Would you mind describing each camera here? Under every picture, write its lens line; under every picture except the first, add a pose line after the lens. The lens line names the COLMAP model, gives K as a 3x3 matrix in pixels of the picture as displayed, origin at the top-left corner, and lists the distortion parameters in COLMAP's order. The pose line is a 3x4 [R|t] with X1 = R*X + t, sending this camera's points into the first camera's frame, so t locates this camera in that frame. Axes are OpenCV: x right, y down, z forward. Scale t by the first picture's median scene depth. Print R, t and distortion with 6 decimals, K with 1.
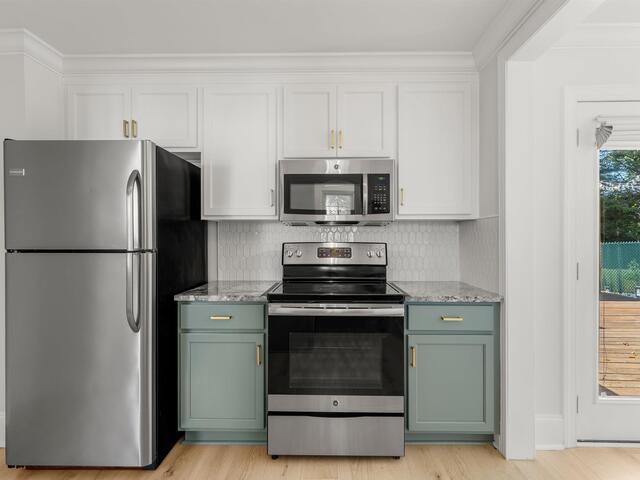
lens RADIAL K [[319.7, 0, 329.2], [0, 319.7, 239.4], [0, 0, 1]] dist [0.004799, 0.000930]
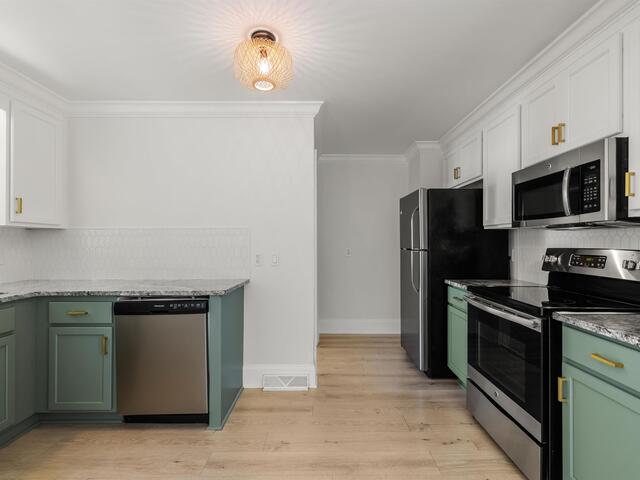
lens RADIAL K [[310.8, 0, 323.5], [0, 310.8, 239.4], [0, 0, 1]] dist [-0.000198, 0.000084]
pose [[0.028130, -0.009495, -0.999559, 0.928285], [-0.008279, 0.999918, -0.009732, -0.001923], [0.999570, 0.008549, 0.028049, 0.325900]]
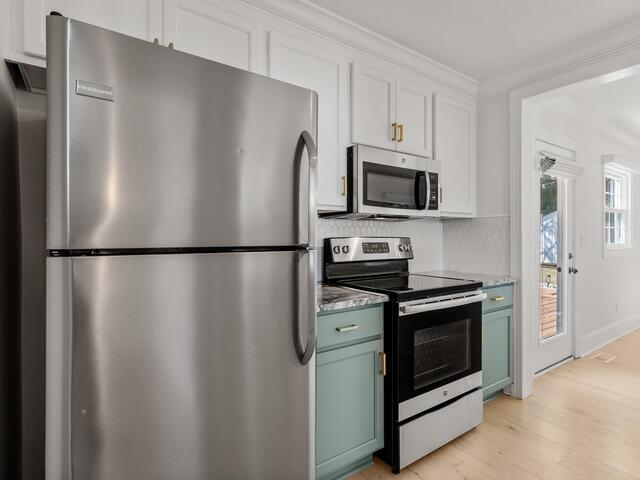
lens RADIAL K [[333.2, 0, 318.5], [0, 333.2, 236.8], [0, 0, 1]] dist [0.003503, 0.000031]
pose [[0.815634, -0.000637, 0.578568, -0.812889], [0.002931, 0.999991, -0.003031, 0.012074], [-0.578561, 0.004168, 0.815629, 0.315940]]
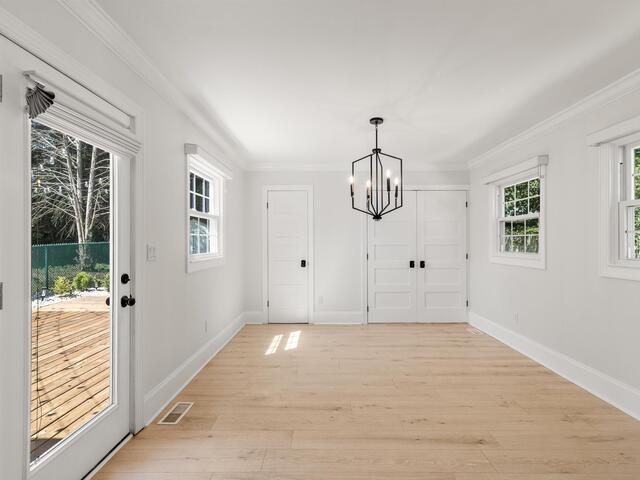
lens RADIAL K [[310.8, 0, 323.5], [0, 310.8, 239.4], [0, 0, 1]] dist [-0.000198, 0.000084]
pose [[-0.020181, 0.006707, 0.999774, 0.127660], [0.010204, 0.999927, -0.006502, -0.003215], [-0.999744, 0.010070, -0.020248, 0.337943]]
